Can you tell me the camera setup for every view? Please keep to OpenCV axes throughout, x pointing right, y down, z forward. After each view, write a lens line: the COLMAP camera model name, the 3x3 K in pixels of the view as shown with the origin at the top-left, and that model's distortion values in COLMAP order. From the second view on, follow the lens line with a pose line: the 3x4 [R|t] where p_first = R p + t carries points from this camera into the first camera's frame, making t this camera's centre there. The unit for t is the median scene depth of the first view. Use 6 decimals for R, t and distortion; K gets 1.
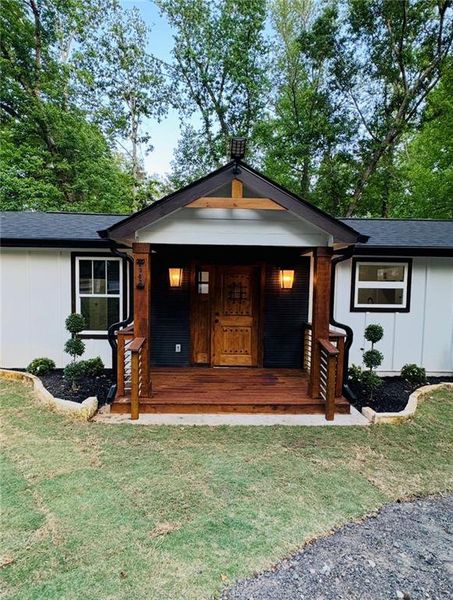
lens RADIAL K [[350.3, 0, 226.5], [0, 350.3, 300.0], [0, 0, 1]] dist [0.004503, 0.001570]
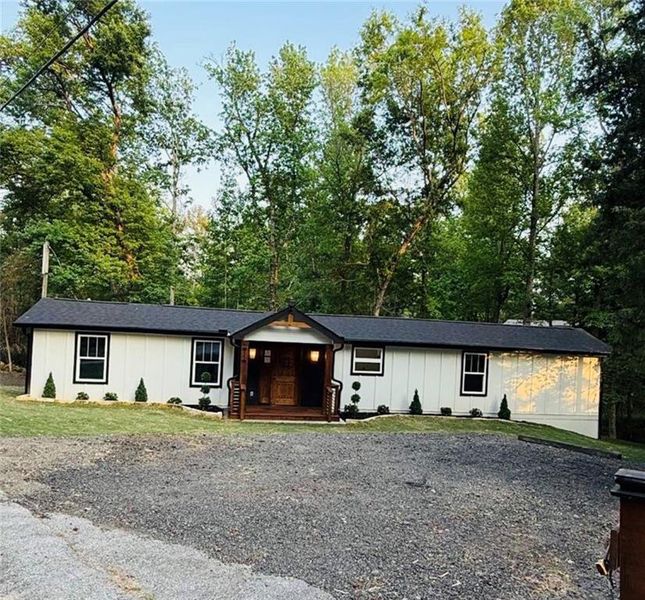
lens RADIAL K [[442.6, 0, 322.8], [0, 442.6, 339.5], [0, 0, 1]] dist [-0.005399, -0.000676]
pose [[0.988799, 0.032853, 0.145591, -0.119827], [-0.025869, 0.998434, -0.049605, -0.032792], [-0.146993, 0.045283, 0.988100, -1.241098]]
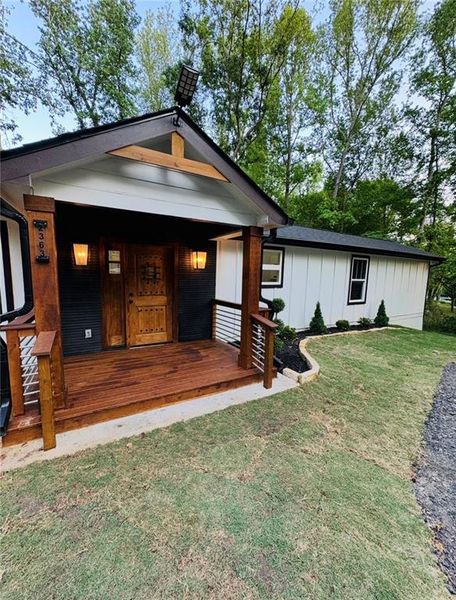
lens RADIAL K [[243.4, 0, 228.0], [0, 243.4, 300.0], [0, 0, 1]] dist [-0.000513, 0.000225]
pose [[0.888494, -0.049526, 0.456208, -0.100851], [0.016462, 0.996959, 0.076169, 0.007666], [-0.458593, -0.060165, 0.886607, 0.278167]]
